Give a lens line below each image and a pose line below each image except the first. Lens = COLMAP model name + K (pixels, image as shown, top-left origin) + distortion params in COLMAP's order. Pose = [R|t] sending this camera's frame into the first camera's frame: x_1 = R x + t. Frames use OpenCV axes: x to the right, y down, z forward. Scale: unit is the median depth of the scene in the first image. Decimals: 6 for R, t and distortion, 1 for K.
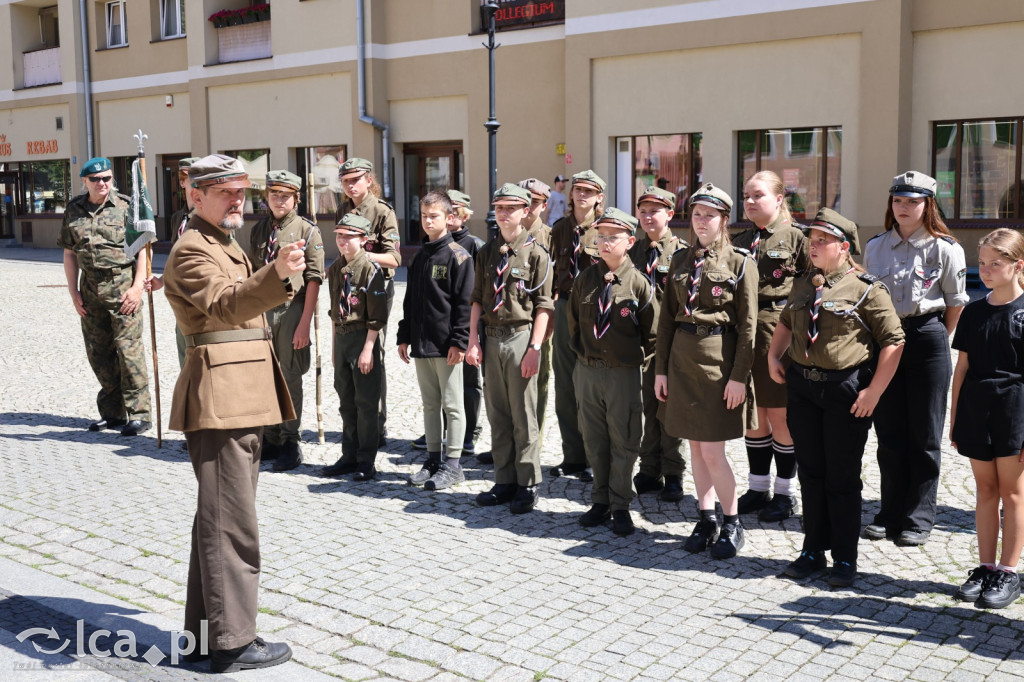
lens RADIAL K [[1193.5, 0, 512.0], [0, 1193.5, 341.0], [0, 0, 1]] dist [-0.019236, 0.020963]
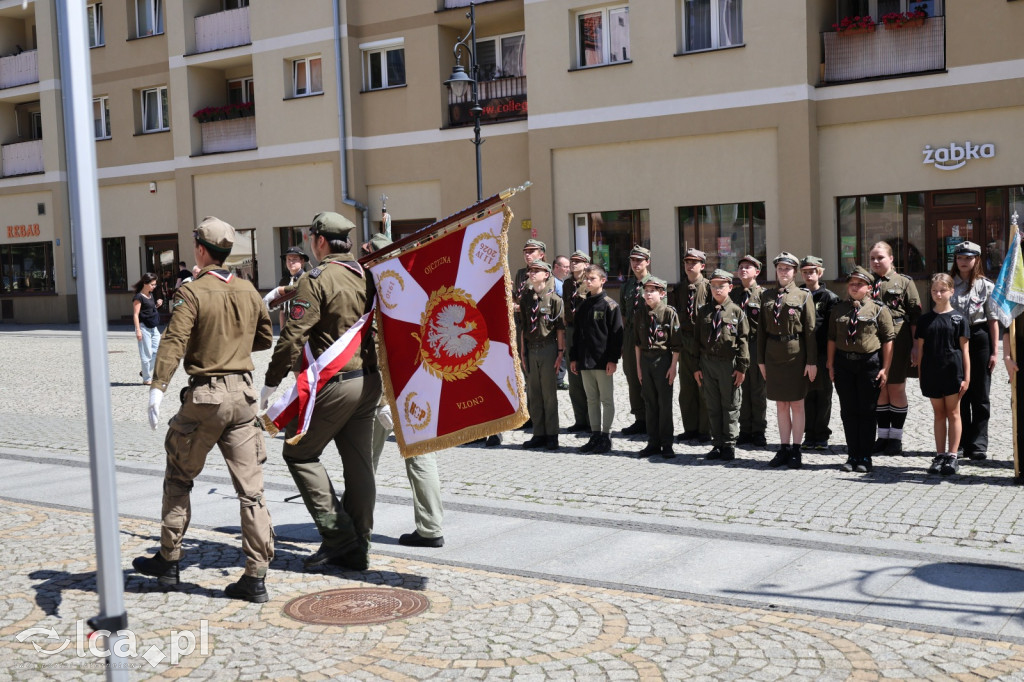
lens RADIAL K [[1176.8, 0, 512.0], [0, 1176.8, 341.0], [0, 0, 1]] dist [-0.008417, 0.022141]
pose [[0.994098, -0.031567, 0.103788, -0.094791], [0.037322, 0.997844, -0.053991, 0.016489], [-0.101860, 0.057546, 0.993133, -0.147321]]
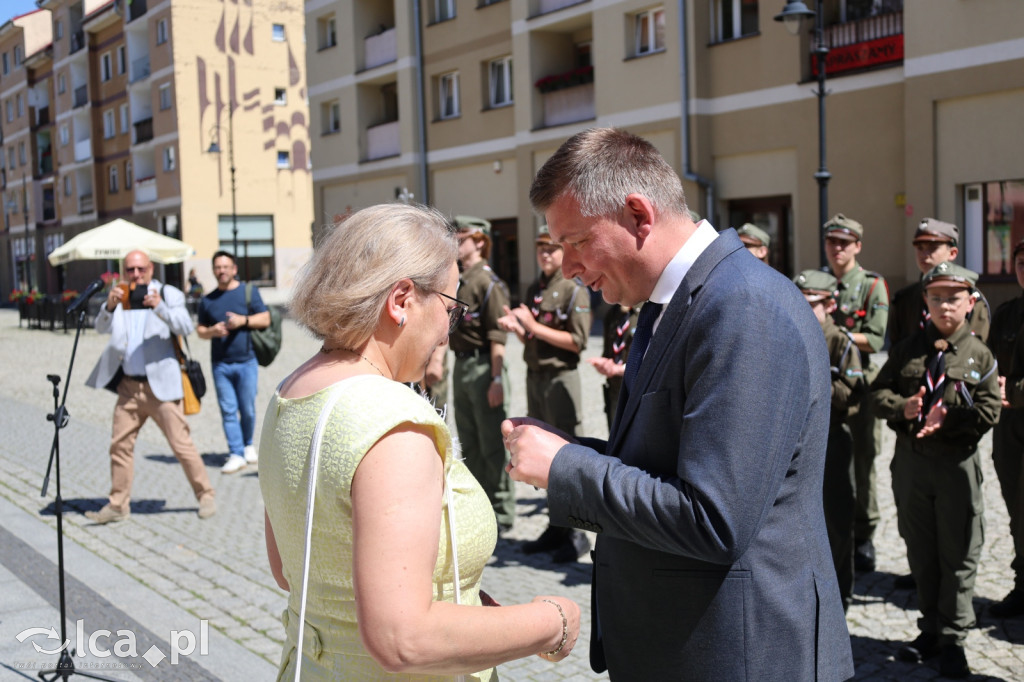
lens RADIAL K [[1193.5, 0, 512.0], [0, 1193.5, 341.0], [0, 0, 1]] dist [-0.019236, 0.020963]
pose [[0.962103, -0.003186, -0.272667, 0.002835], [-0.010662, 0.998728, -0.049290, -0.003306], [0.272477, 0.050329, 0.960845, 0.037550]]
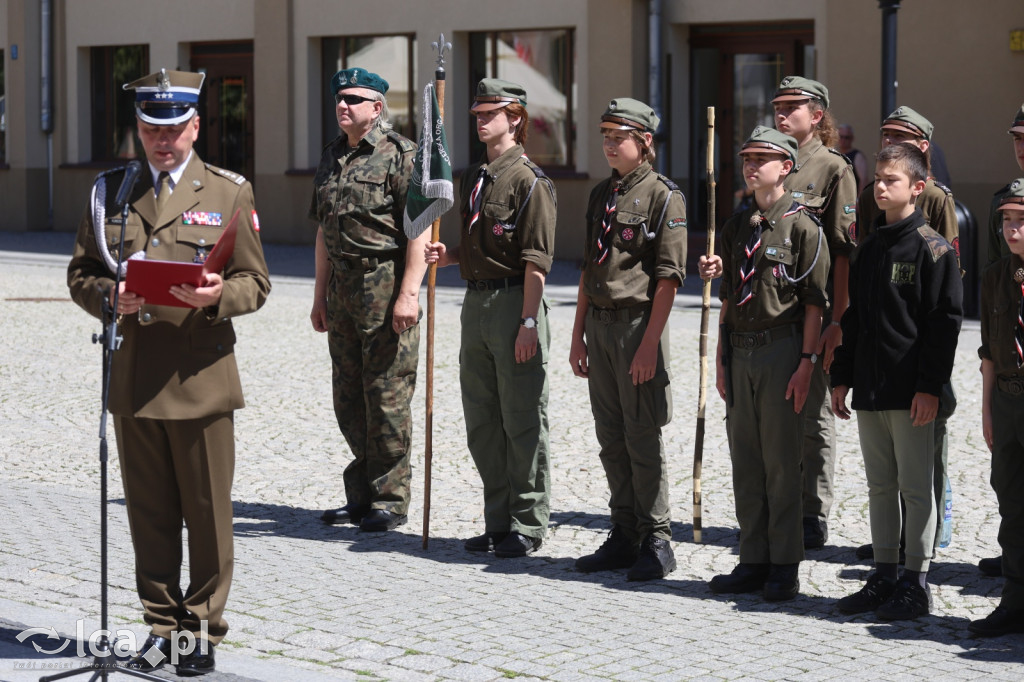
lens RADIAL K [[2690.1, 0, 536.5], [0, 2690.1, 341.4], [0, 0, 1]] dist [-0.142615, 1.008095]
pose [[0.993438, 0.018271, -0.112906, -0.028907], [-0.022891, 0.998947, -0.039755, 0.011875], [0.112061, 0.042079, 0.992810, -0.117040]]
